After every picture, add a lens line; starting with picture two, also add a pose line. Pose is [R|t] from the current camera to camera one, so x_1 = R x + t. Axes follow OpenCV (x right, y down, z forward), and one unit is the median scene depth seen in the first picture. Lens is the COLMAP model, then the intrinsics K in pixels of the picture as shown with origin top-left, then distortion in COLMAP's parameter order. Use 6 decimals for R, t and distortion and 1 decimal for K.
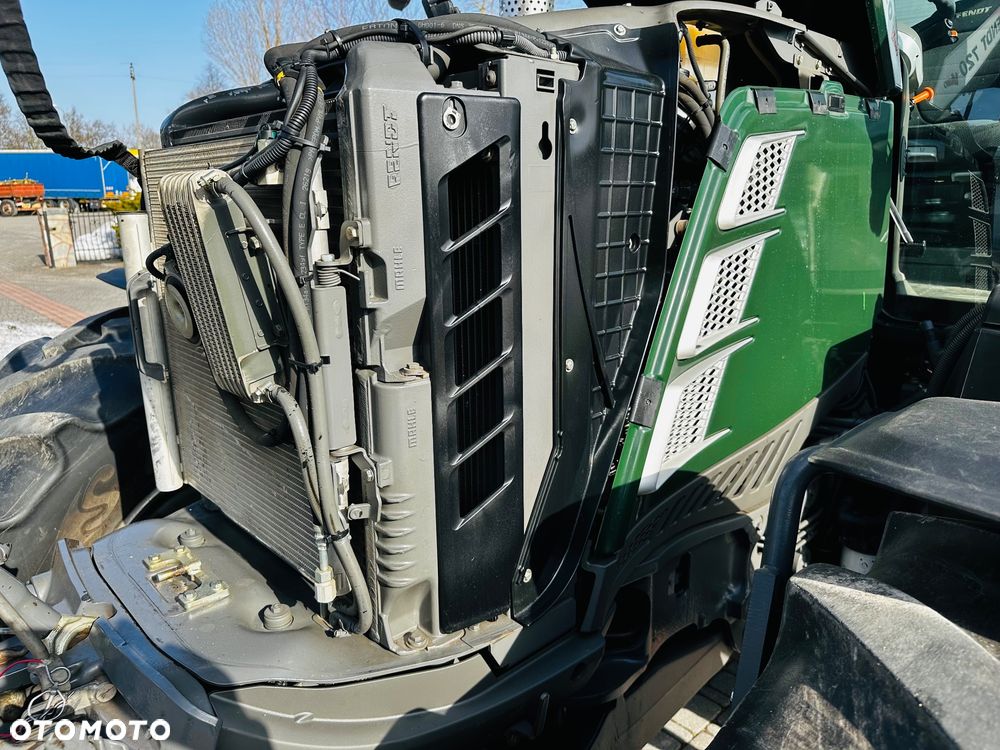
lens RADIAL K [[696.2, 0, 502.1], [0, 696.2, 379.1], [0, 0, 1]] dist [0.081829, -0.081980]
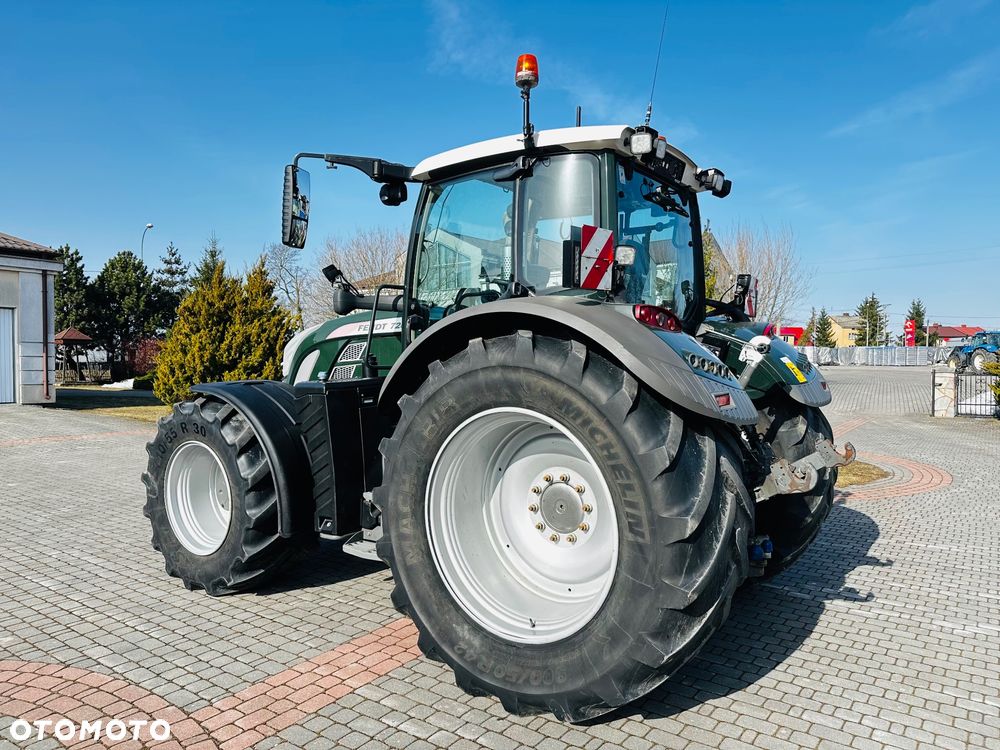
lens RADIAL K [[696.2, 0, 502.1], [0, 696.2, 379.1], [0, 0, 1]] dist [0.081829, -0.081980]
pose [[0.190289, 0.036998, -0.981031, 0.177451], [-0.251413, 0.967802, -0.012268, -0.010482], [0.948990, 0.248979, 0.193464, 0.037076]]
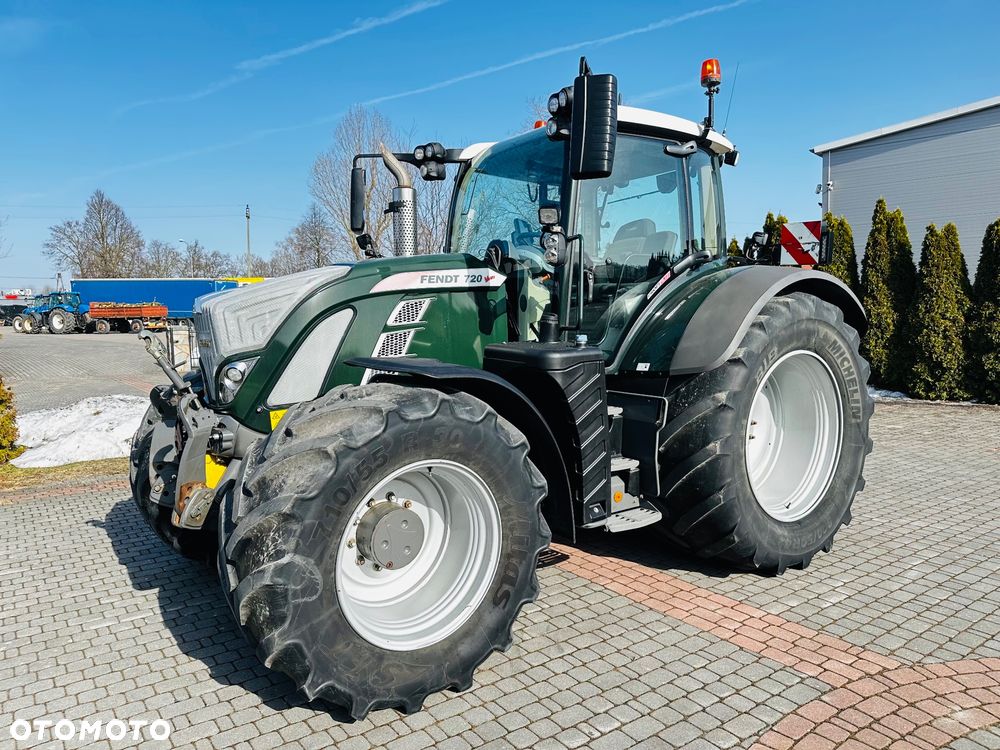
lens RADIAL K [[699.2, 0, 500.0], [0, 699.2, 375.0], [0, 0, 1]] dist [0.088746, -0.083551]
pose [[0.993320, 0.004847, -0.115294, 0.041342], [-0.023908, 0.986083, -0.164524, 0.019722], [0.112892, 0.166181, 0.979612, -0.078010]]
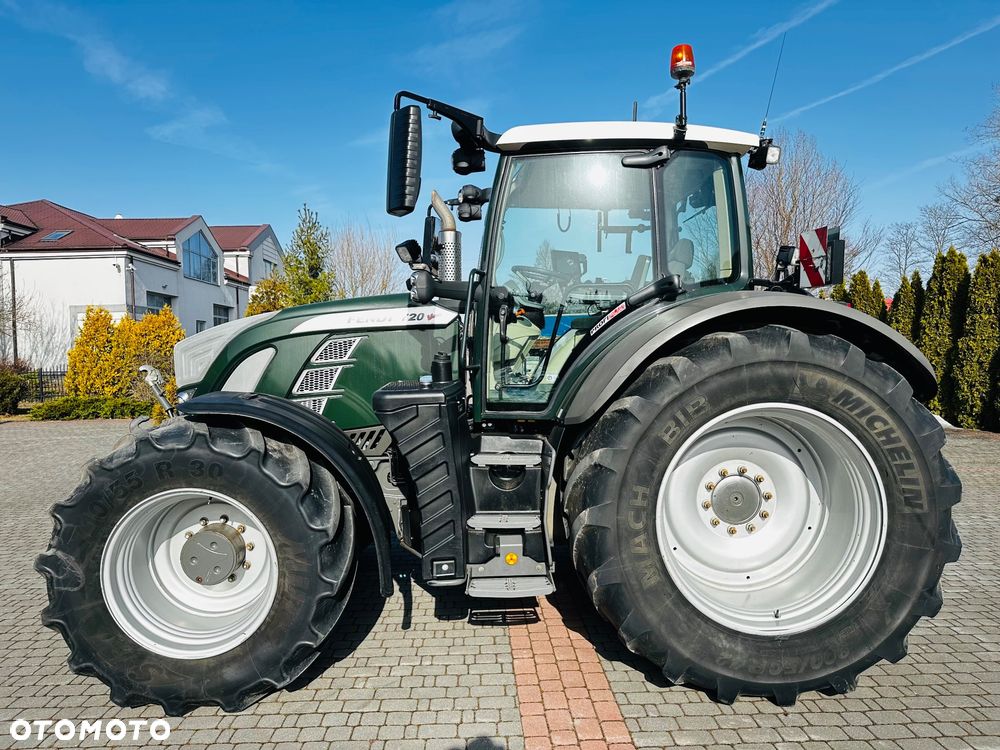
lens RADIAL K [[685.4, 0, 500.0], [0, 685.4, 375.0], [0, 0, 1]] dist [0.053703, -0.067906]
pose [[0.757744, 0.021227, -0.652207, 0.115572], [-0.157662, 0.975816, -0.151415, 0.008623], [0.633219, 0.217562, 0.742765, -0.038223]]
